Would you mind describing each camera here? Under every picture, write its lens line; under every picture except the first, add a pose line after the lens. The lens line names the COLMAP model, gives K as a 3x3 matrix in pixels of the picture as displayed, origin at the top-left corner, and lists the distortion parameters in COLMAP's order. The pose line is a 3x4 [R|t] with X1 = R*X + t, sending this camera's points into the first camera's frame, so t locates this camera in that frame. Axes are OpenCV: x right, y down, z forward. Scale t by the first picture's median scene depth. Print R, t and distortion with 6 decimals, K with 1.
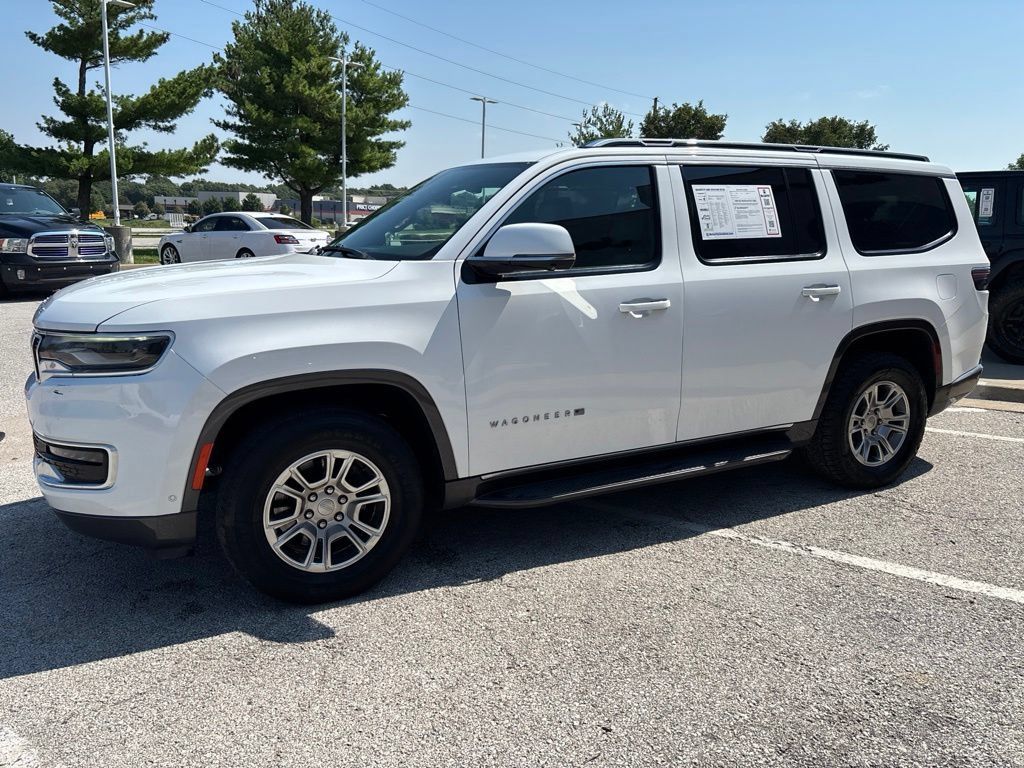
lens RADIAL K [[774.2, 0, 506.6], [0, 774.2, 376.4], [0, 0, 1]] dist [0.046605, -0.057330]
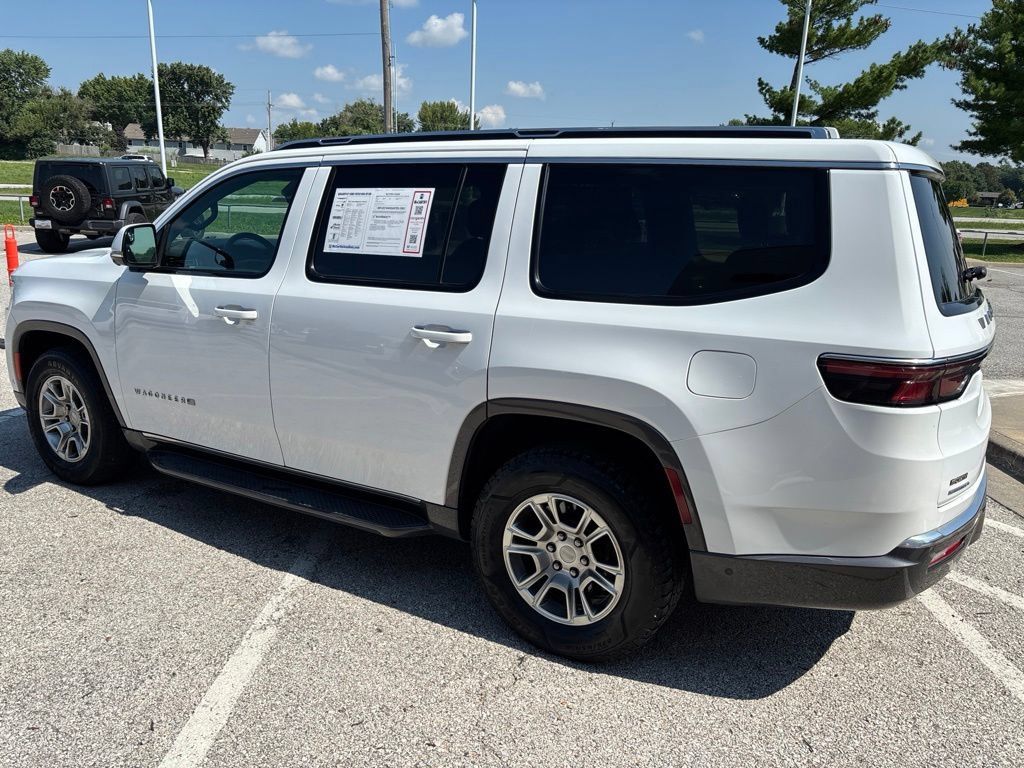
lens RADIAL K [[774.2, 0, 508.4], [0, 774.2, 383.3], [0, 0, 1]] dist [0.046605, -0.057330]
pose [[0.534401, 0.205118, -0.819965, 1.045576], [-0.185529, 0.974915, 0.122963, -0.166948], [0.824618, 0.086416, 0.559051, 0.654642]]
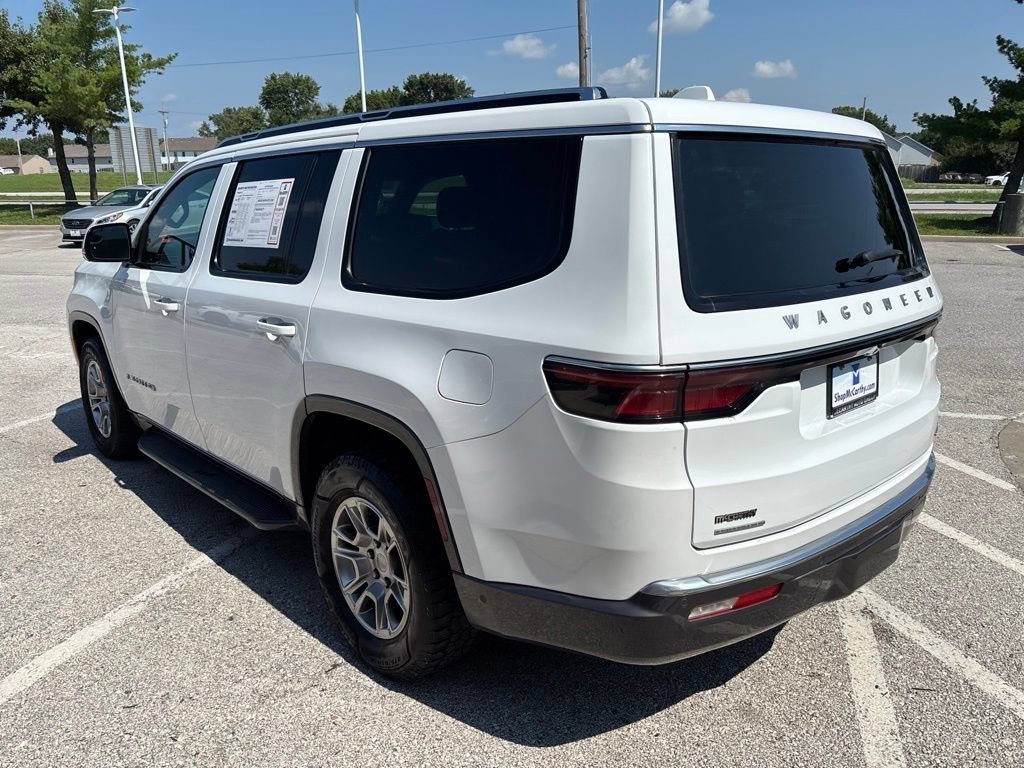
lens RADIAL K [[774.2, 0, 508.9], [0, 774.2, 388.3], [0, 0, 1]] dist [0.046605, -0.057330]
pose [[0.267108, 0.230966, -0.935579, 1.146583], [-0.171691, 0.966726, 0.189638, -0.228943], [0.948249, 0.109976, 0.297875, 1.000440]]
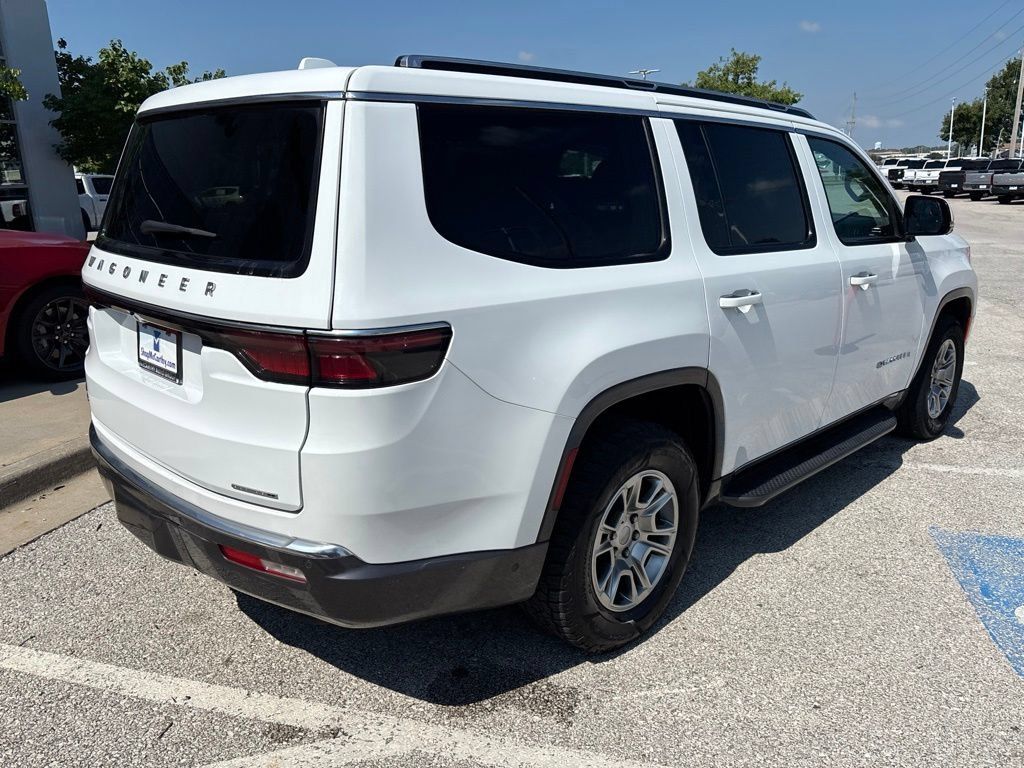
lens RADIAL K [[774.2, 0, 506.5], [0, 774.2, 376.6], [0, 0, 1]] dist [0.046605, -0.057330]
pose [[-0.949473, 0.077506, -0.304127, 0.604266], [-0.058586, 0.908225, 0.414361, -0.408513], [0.308332, 0.411242, -0.857795, 2.010172]]
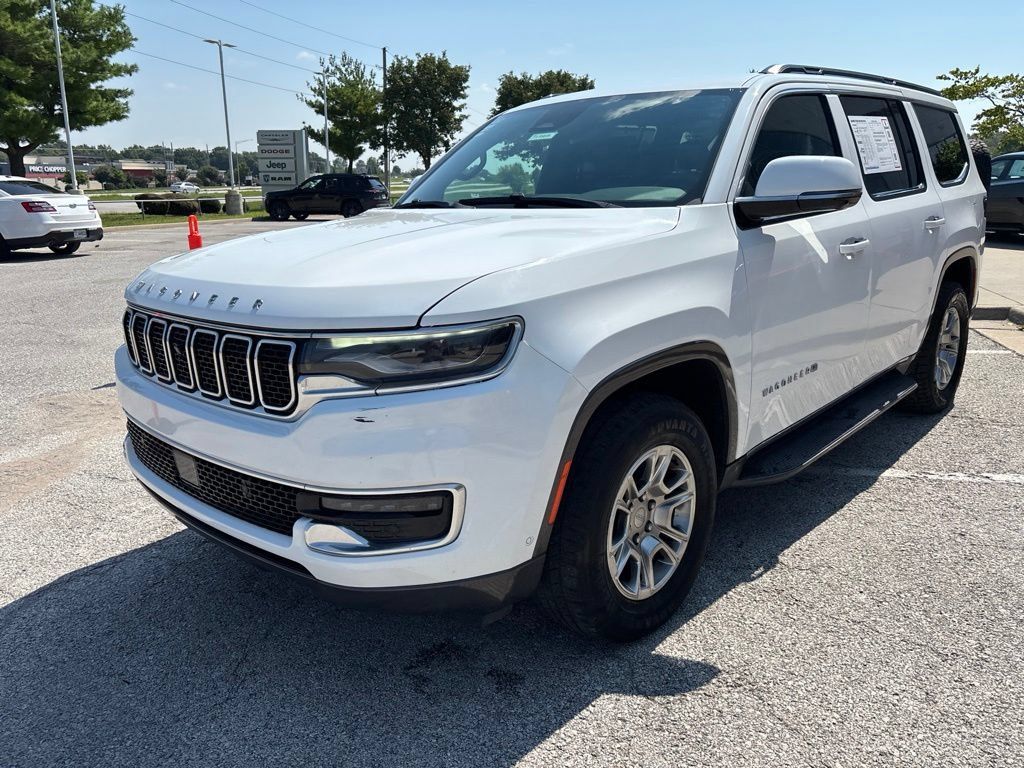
lens RADIAL K [[774.2, 0, 512.0], [0, 774.2, 378.0], [0, 0, 1]] dist [0.046605, -0.057330]
pose [[0.937639, -0.115635, 0.327812, -0.465010], [0.097074, 0.992634, 0.072487, -0.036316], [-0.333780, -0.036145, 0.941958, 0.222642]]
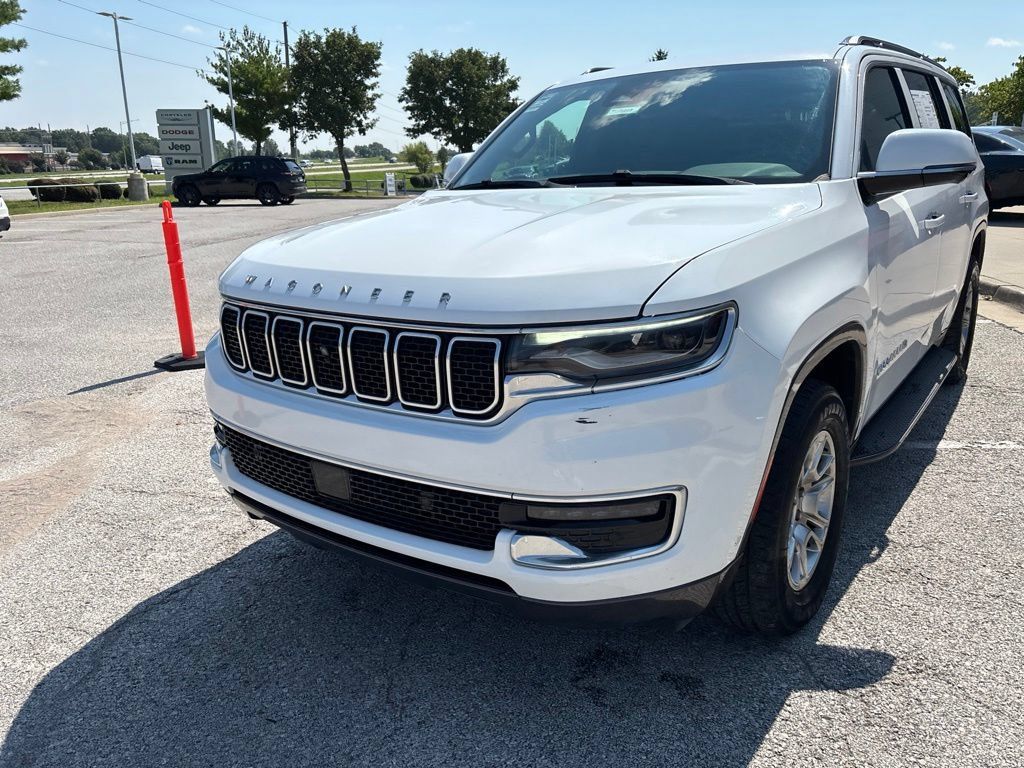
lens RADIAL K [[774.2, 0, 514.5], [0, 774.2, 384.9], [0, 0, 1]] dist [0.046605, -0.057330]
pose [[0.889333, -0.163207, 0.427143, -0.612647], [0.125232, 0.985352, 0.115753, -0.060020], [-0.439778, -0.049451, 0.896744, 0.328758]]
